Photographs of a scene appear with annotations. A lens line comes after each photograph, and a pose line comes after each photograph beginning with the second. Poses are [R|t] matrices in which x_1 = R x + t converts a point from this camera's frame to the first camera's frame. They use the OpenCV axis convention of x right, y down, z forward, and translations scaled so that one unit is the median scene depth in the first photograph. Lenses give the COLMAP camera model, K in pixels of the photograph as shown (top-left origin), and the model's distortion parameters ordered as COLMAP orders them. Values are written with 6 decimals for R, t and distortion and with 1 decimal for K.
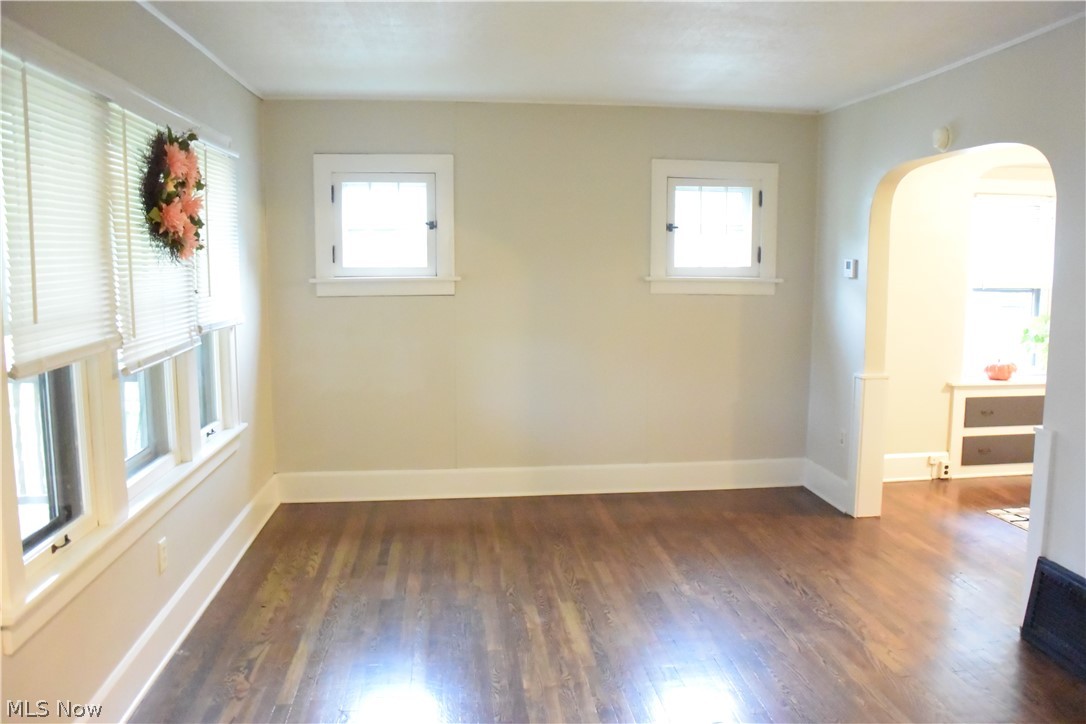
lens RADIAL K [[837.5, 0, 543.0], [0, 837.5, 362.0], [0, 0, 1]] dist [-0.138187, 0.106237]
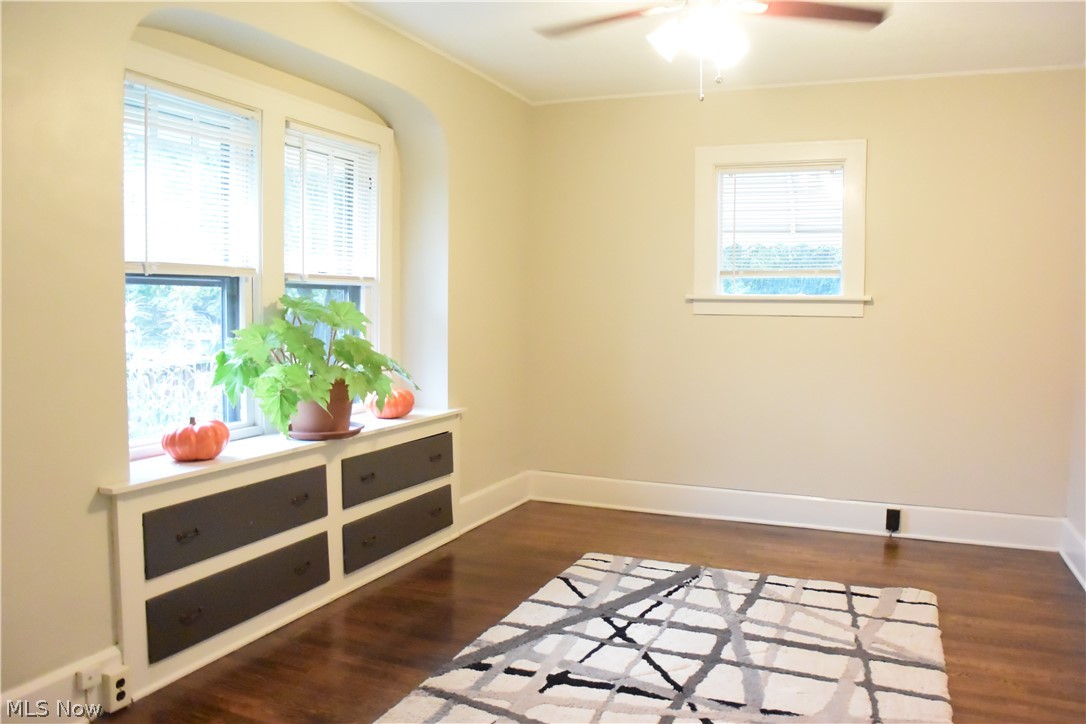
lens RADIAL K [[837.5, 0, 543.0], [0, 837.5, 362.0], [0, 0, 1]] dist [-0.138187, 0.106237]
pose [[0.497363, -0.056842, 0.865679, 0.248948], [0.098949, 0.995056, 0.008487, -0.020651], [-0.861881, 0.081436, 0.500528, 0.580061]]
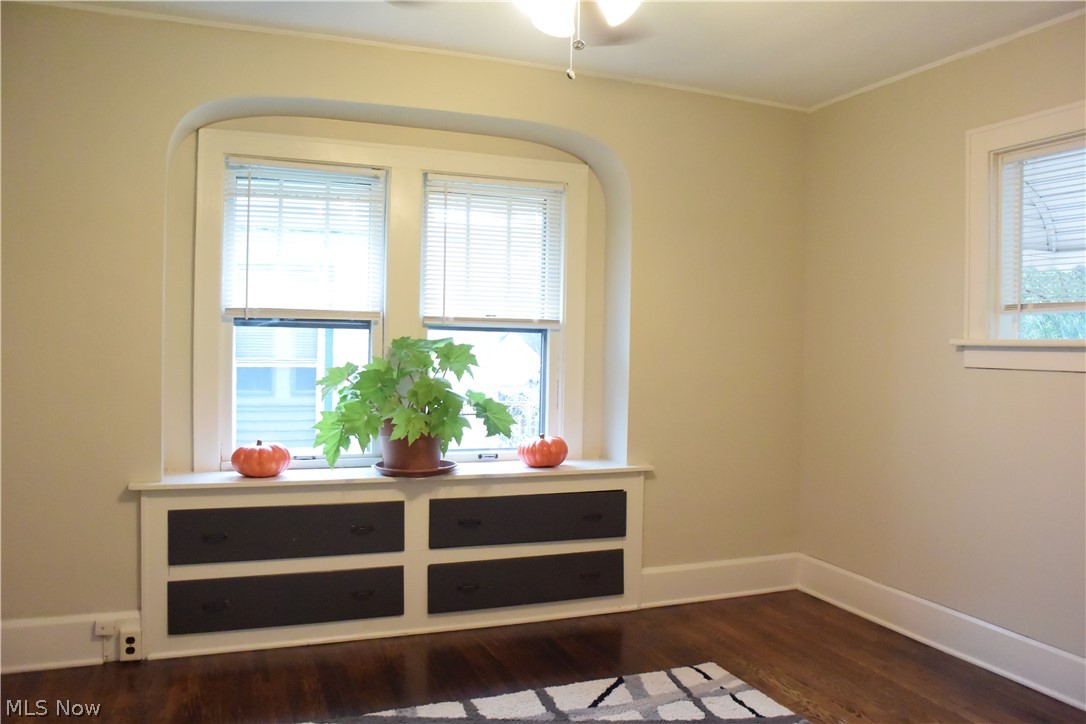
lens RADIAL K [[837.5, 0, 543.0], [0, 837.5, 362.0], [0, 0, 1]] dist [-0.138187, 0.106237]
pose [[0.963989, 0.011022, 0.265714, 0.614686], [0.015452, 0.995132, -0.097335, 0.001300], [-0.265493, 0.097936, 0.959126, 0.392269]]
